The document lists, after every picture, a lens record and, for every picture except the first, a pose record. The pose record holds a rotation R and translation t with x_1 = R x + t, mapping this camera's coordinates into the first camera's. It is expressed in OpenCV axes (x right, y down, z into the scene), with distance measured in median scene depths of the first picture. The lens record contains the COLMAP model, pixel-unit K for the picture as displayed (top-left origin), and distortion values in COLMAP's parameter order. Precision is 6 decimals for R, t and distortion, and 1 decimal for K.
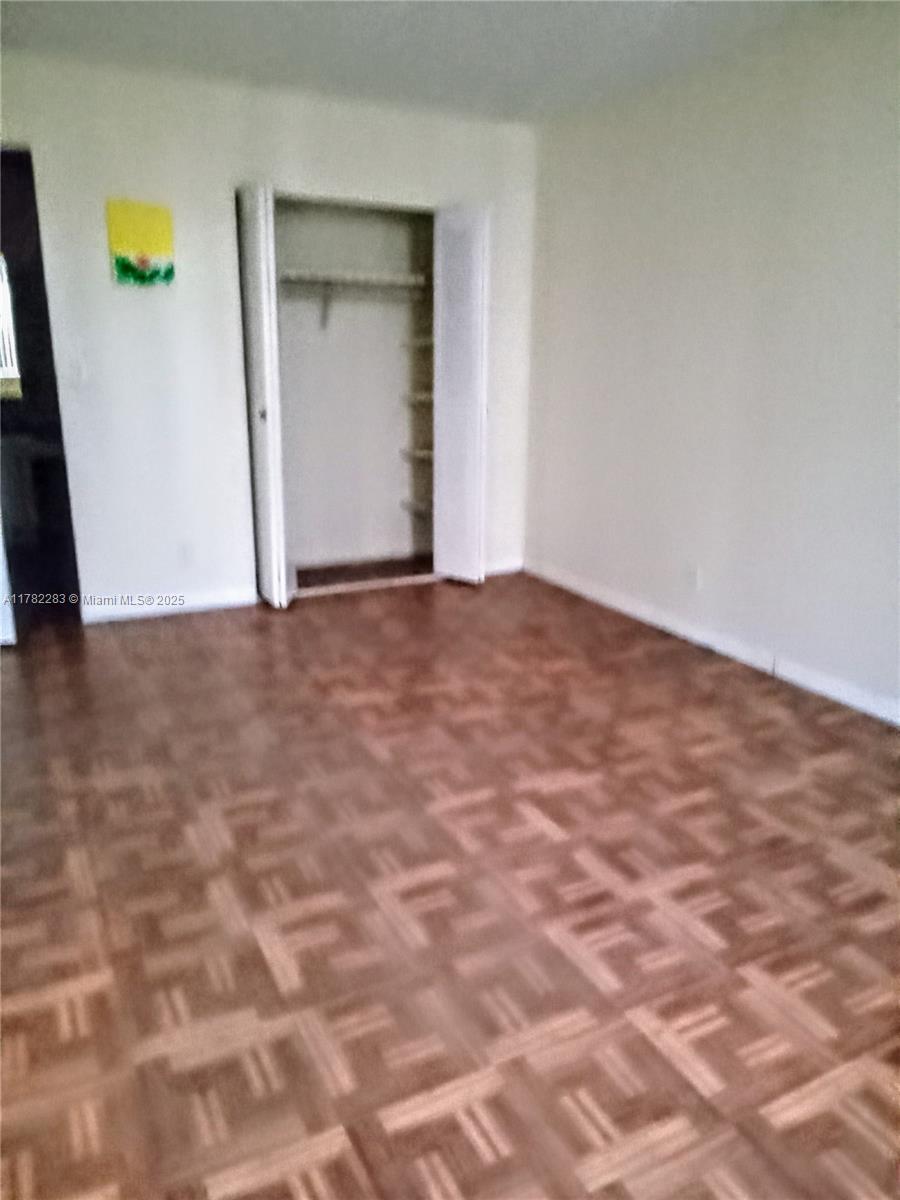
lens RADIAL K [[901.9, 0, 450.0], [0, 901.9, 600.0], [0, 0, 1]] dist [0.072051, -0.000512]
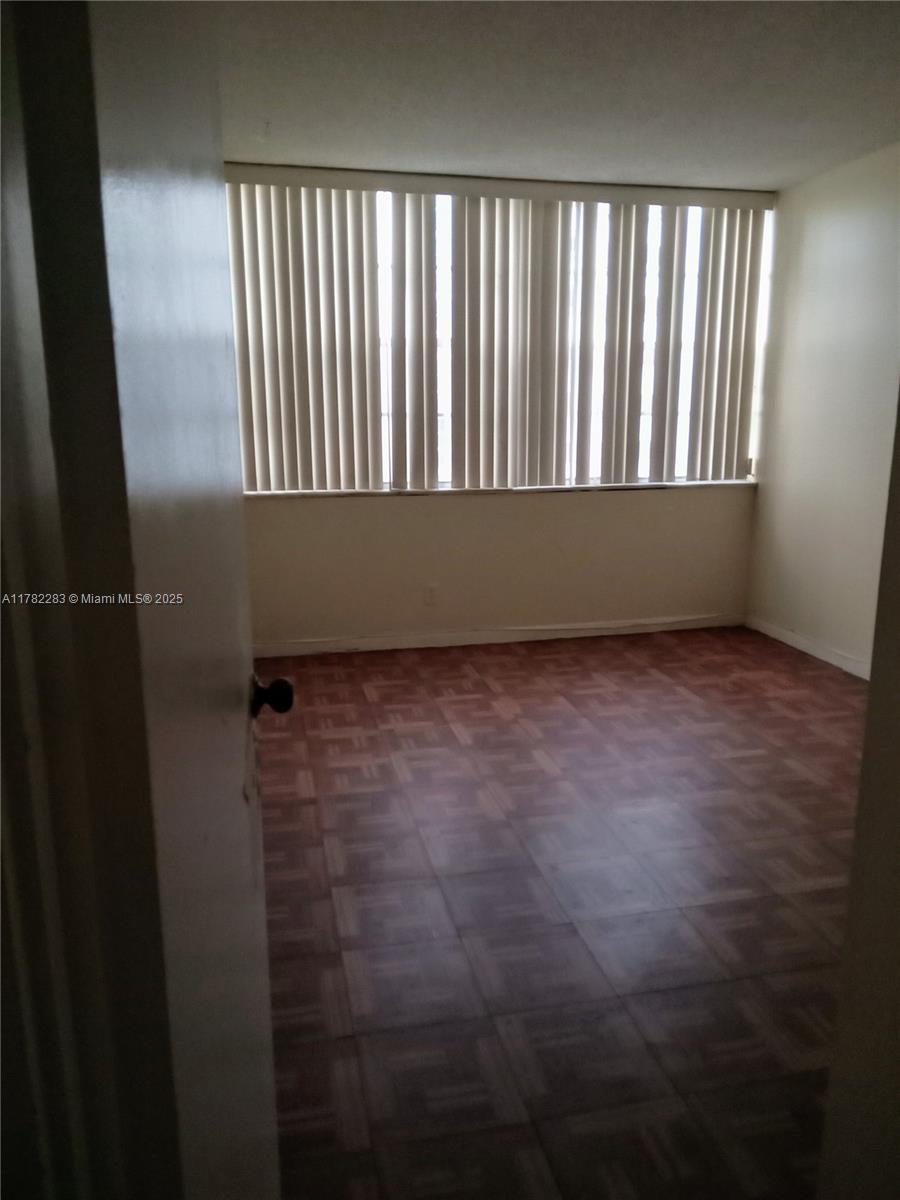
lens RADIAL K [[901.9, 0, 450.0], [0, 901.9, 600.0], [0, 0, 1]] dist [0.072051, -0.000512]
pose [[0.964870, 0.034416, -0.260464, 0.177229], [-0.051738, 0.996860, -0.059941, 0.095992], [0.257583, 0.071311, 0.963621, -0.332156]]
